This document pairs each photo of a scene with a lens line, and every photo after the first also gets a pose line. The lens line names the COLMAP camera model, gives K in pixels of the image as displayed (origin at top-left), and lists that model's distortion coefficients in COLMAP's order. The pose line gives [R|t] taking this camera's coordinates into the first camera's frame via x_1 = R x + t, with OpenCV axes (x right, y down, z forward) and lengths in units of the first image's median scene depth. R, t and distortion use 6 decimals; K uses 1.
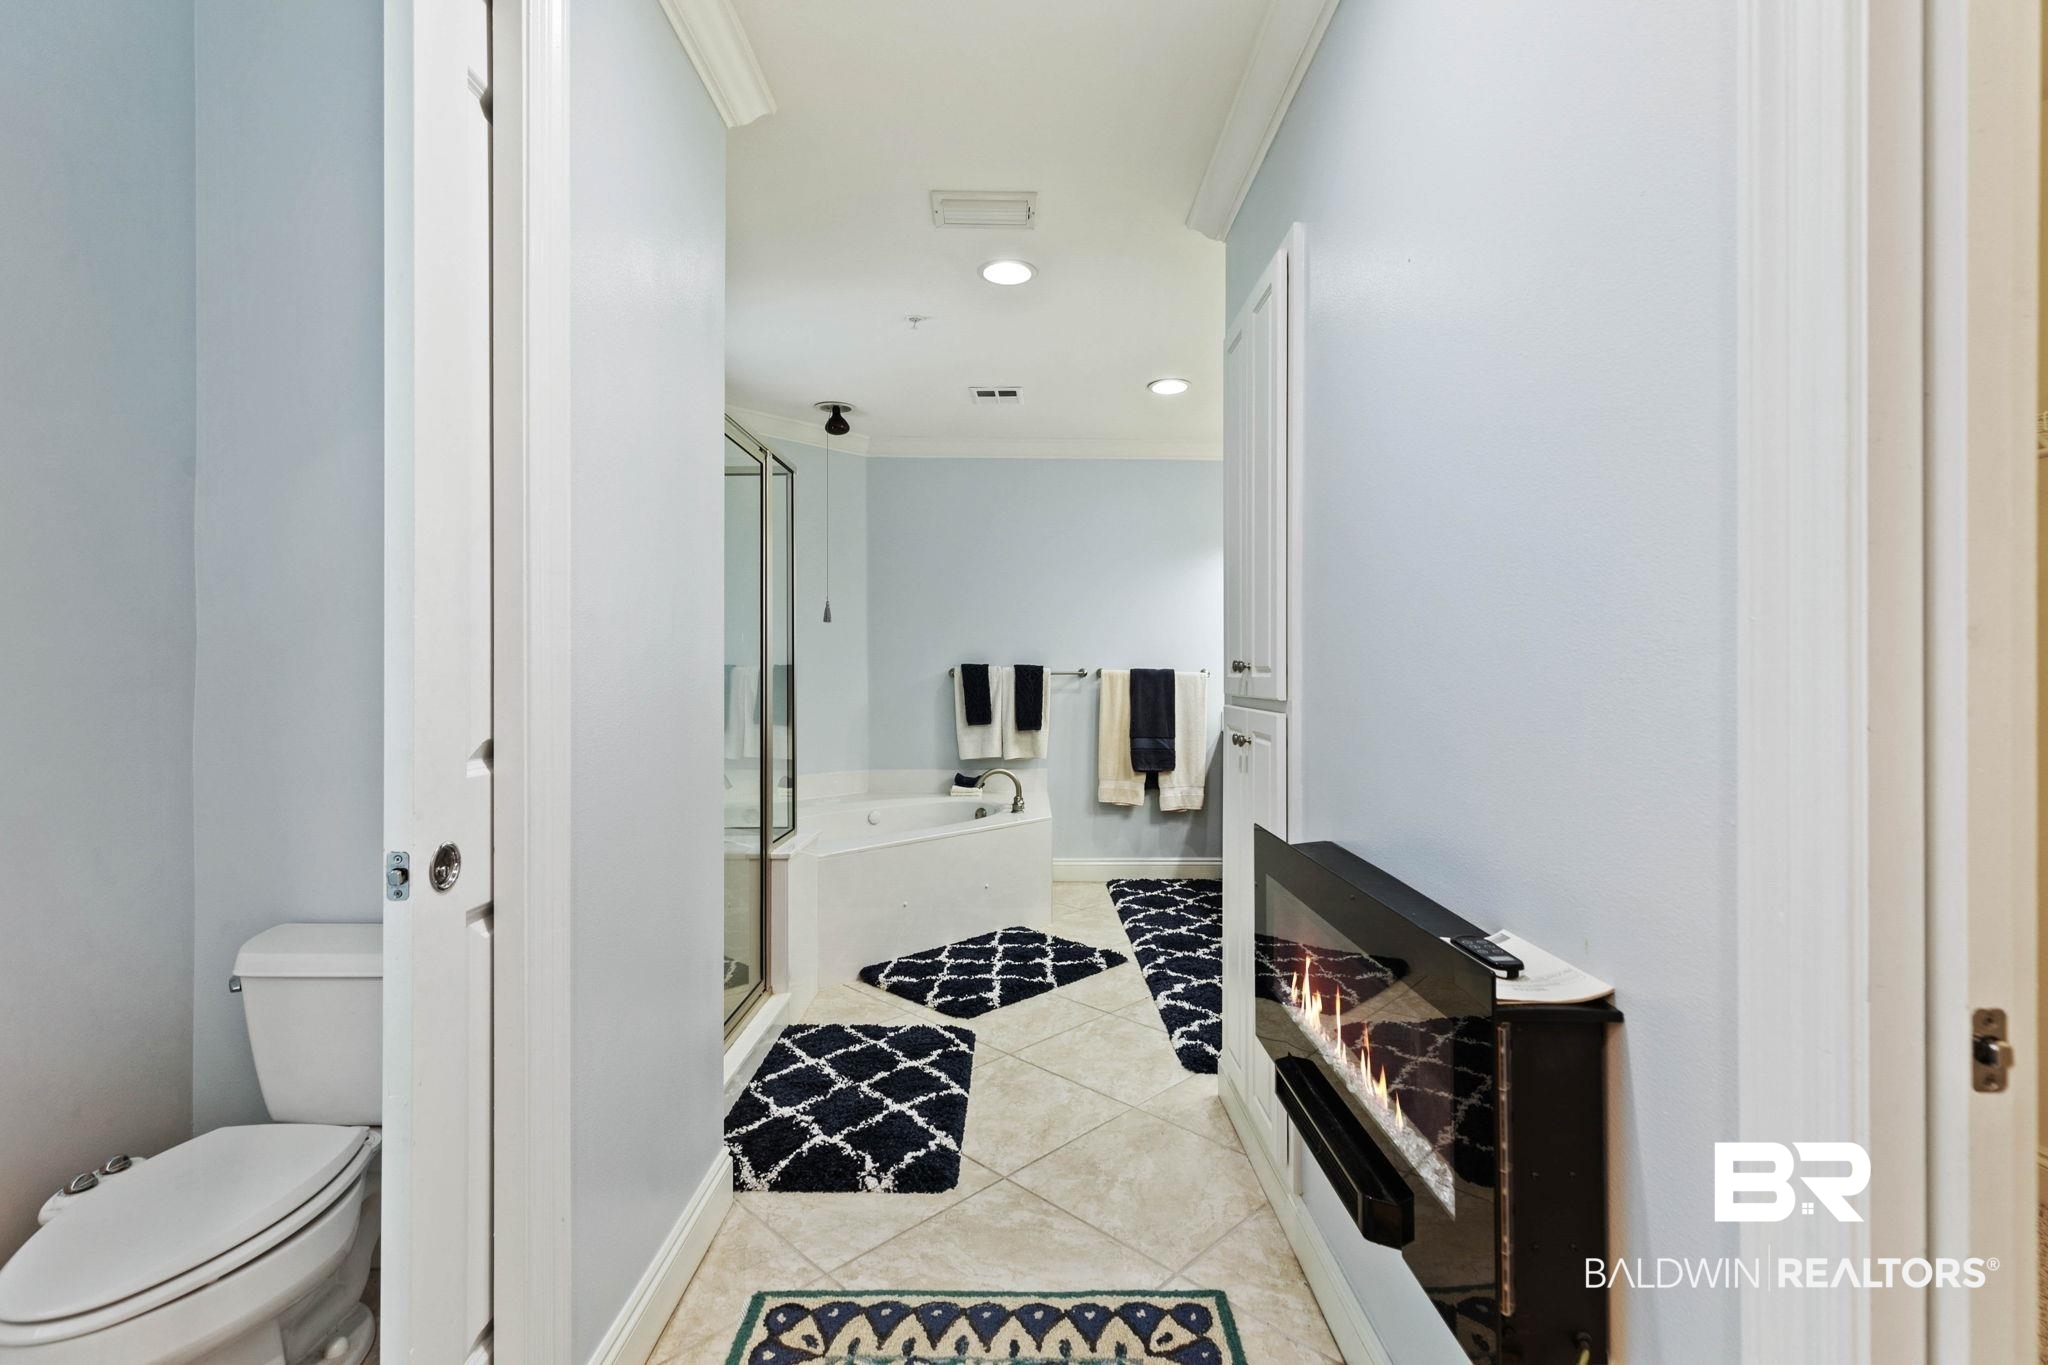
lens RADIAL K [[940.4, 0, 1026.8], [0, 940.4, 644.3], [0, 0, 1]] dist [0.011336, -0.000526]
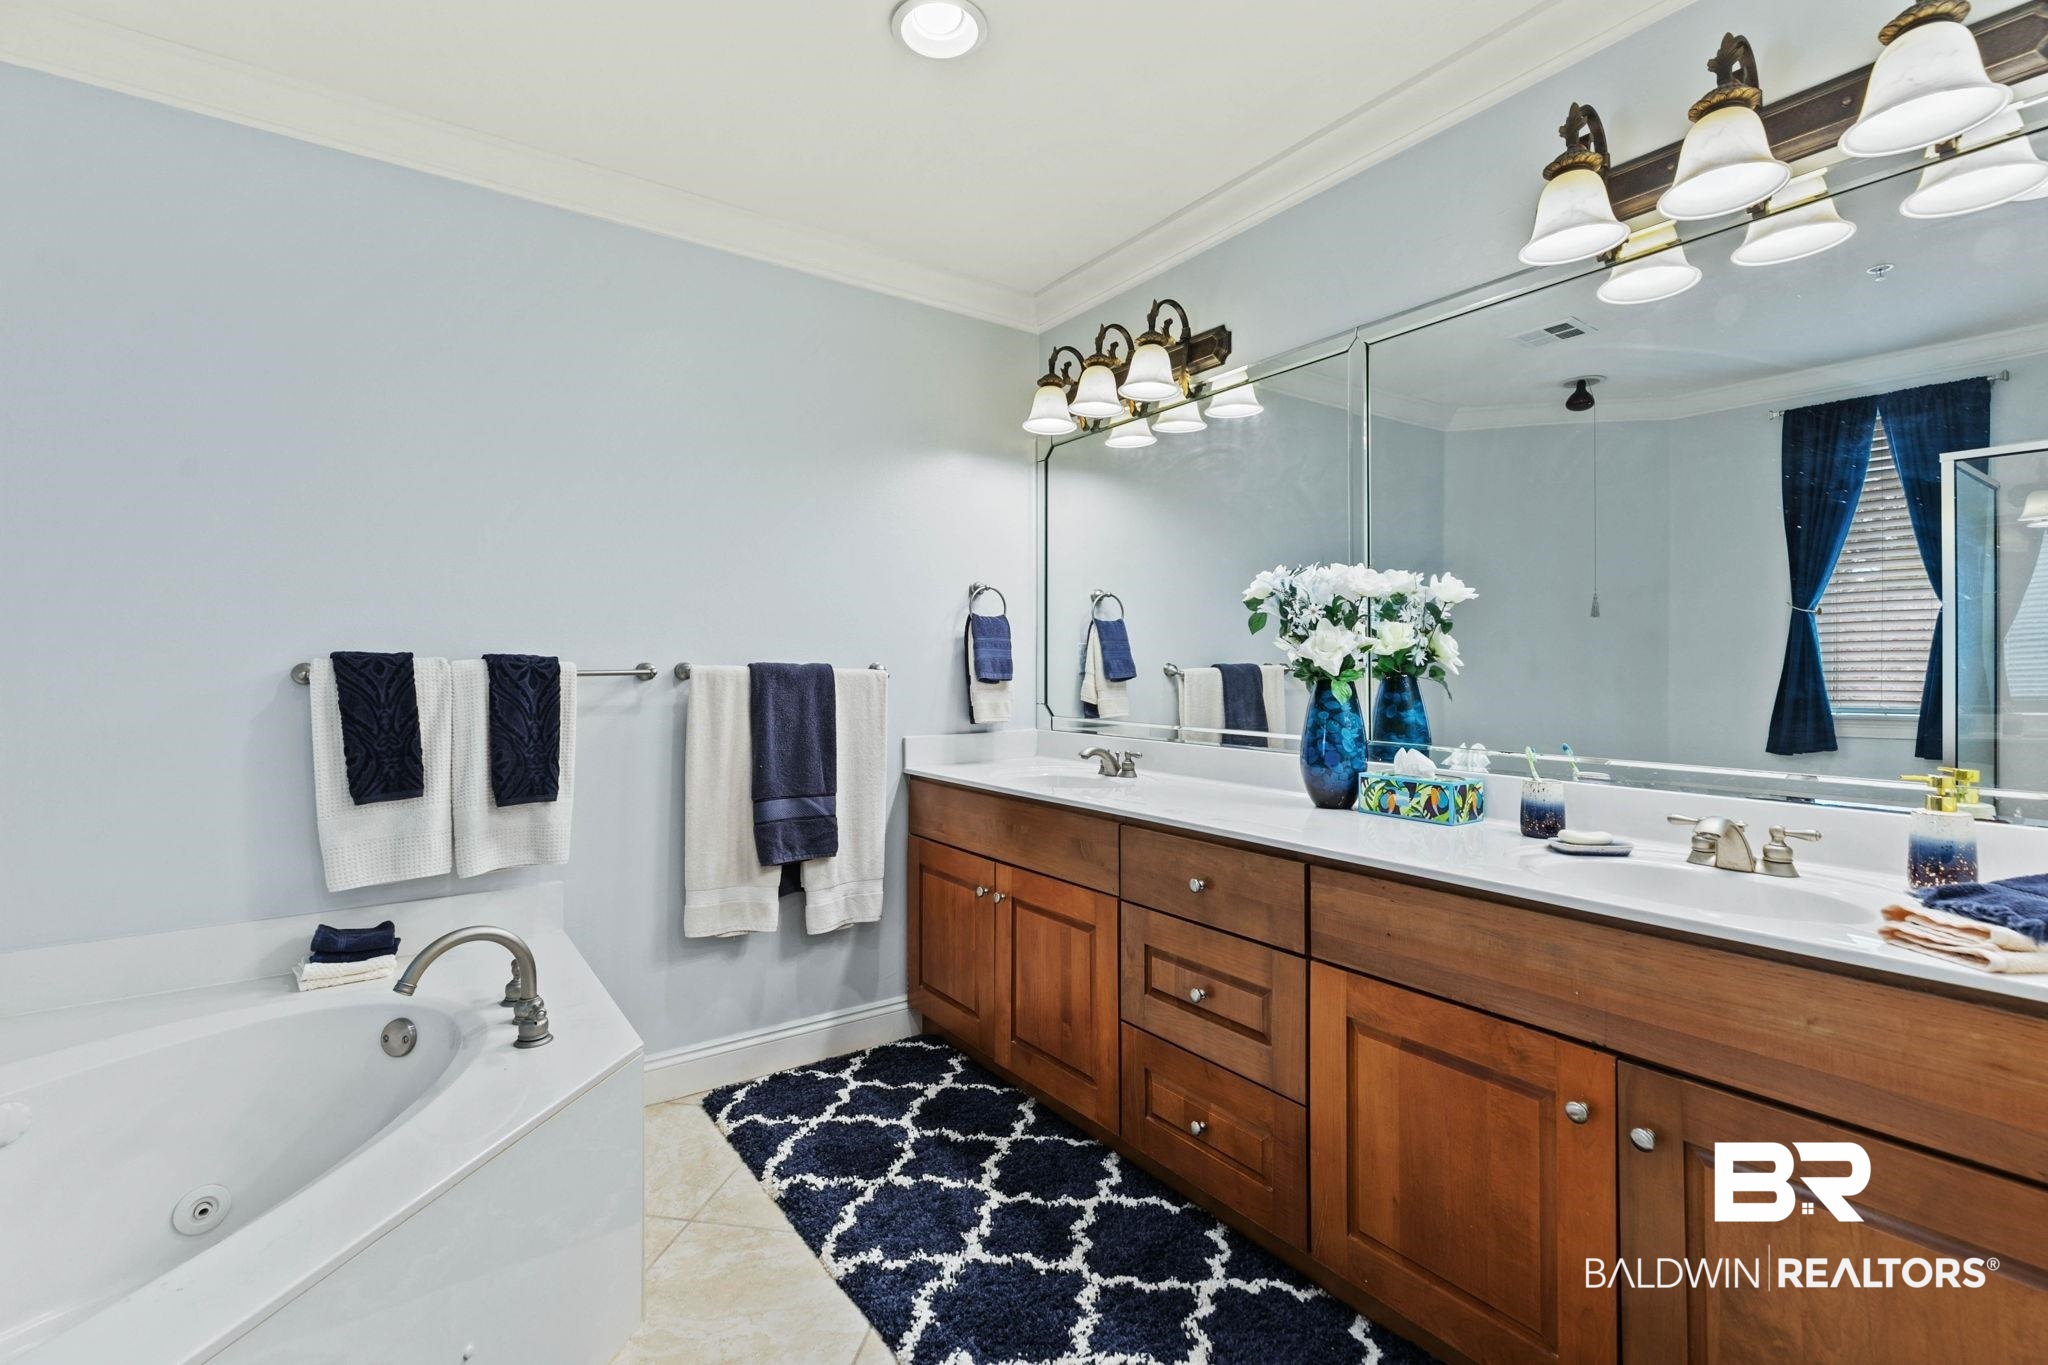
lens RADIAL K [[940.4, 0, 1026.8], [0, 940.4, 644.3], [0, 0, 1]] dist [0.011336, -0.000526]
pose [[0.827094, 0.007833, 0.562009, -0.052191], [-0.013342, 0.999895, 0.005699, 0.011134], [-0.561905, -0.012212, 0.827112, 0.500994]]
